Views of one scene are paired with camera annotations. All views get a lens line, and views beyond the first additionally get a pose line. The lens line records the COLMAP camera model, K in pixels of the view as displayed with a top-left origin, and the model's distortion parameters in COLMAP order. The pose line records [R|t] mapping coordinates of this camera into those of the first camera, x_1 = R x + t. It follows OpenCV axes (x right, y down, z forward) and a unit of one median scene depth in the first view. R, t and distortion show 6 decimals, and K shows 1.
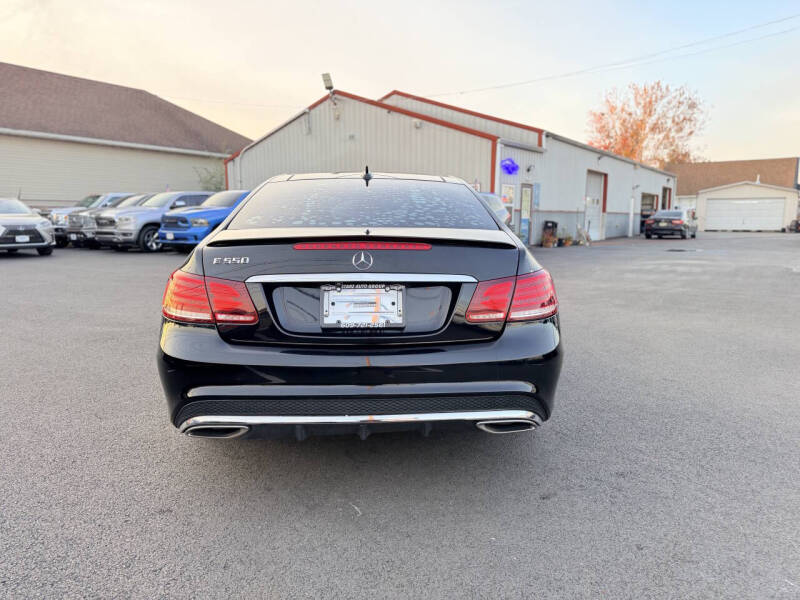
lens RADIAL K [[556.0, 0, 402.9], [0, 556.0, 304.9], [0, 0, 1]] dist [0.046726, -0.055037]
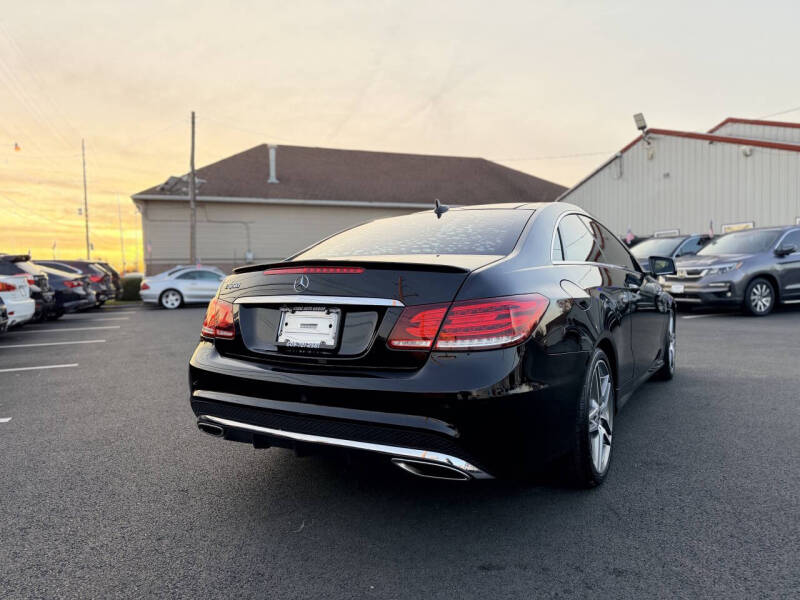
lens RADIAL K [[556.0, 0, 405.1], [0, 556.0, 304.9], [0, 0, 1]] dist [0.046726, -0.055037]
pose [[0.832886, 0.013818, -0.553272, 0.072013], [-0.063329, 0.995501, -0.070472, 0.002469], [0.549809, 0.093733, 0.830015, 0.024266]]
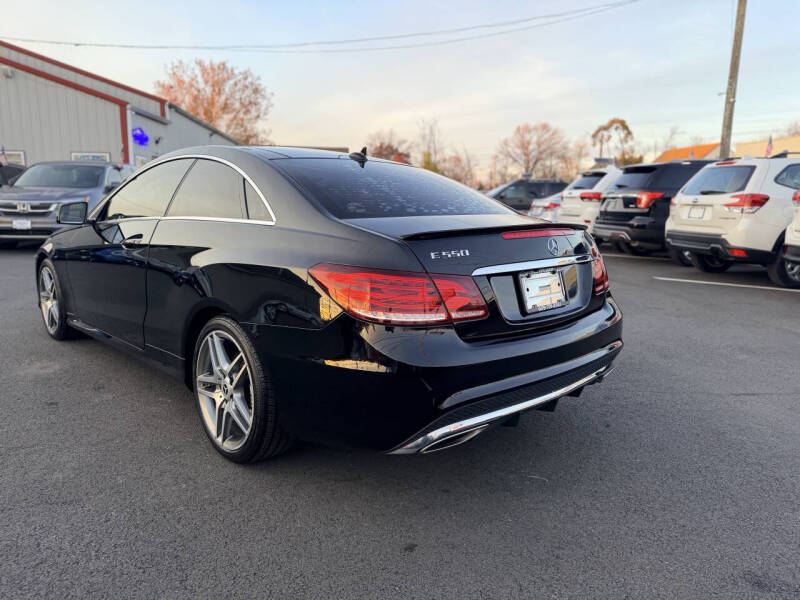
lens RADIAL K [[556.0, 0, 404.2], [0, 556.0, 297.7], [0, 0, 1]] dist [0.046726, -0.055037]
pose [[0.751121, -0.104753, 0.651801, -0.106732], [0.085983, 0.994444, 0.060735, -0.007642], [-0.654541, 0.010425, 0.755954, 0.038900]]
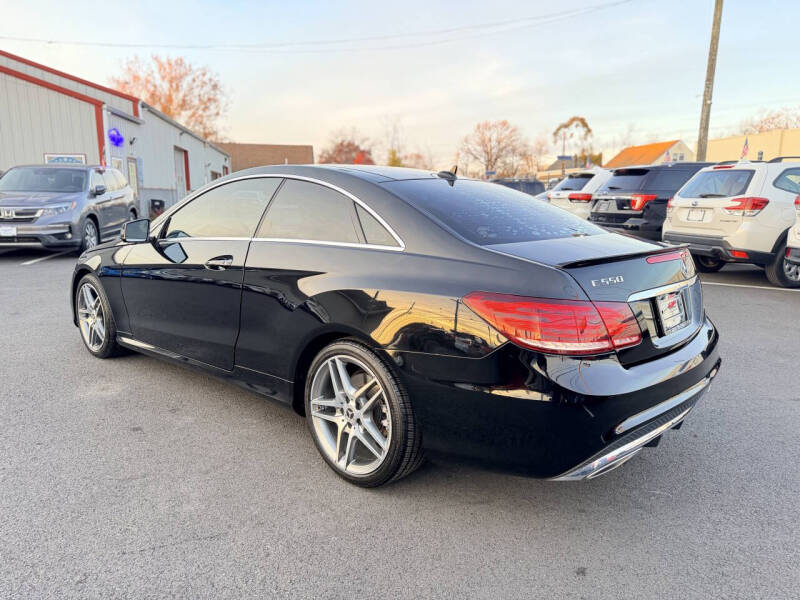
lens RADIAL K [[556.0, 0, 397.6], [0, 556.0, 300.8], [0, 0, 1]] dist [0.046726, -0.055037]
pose [[0.713419, -0.123305, 0.689804, -0.132902], [0.098344, 0.992272, 0.075662, -0.016719], [-0.693802, 0.013859, 0.720032, 0.062049]]
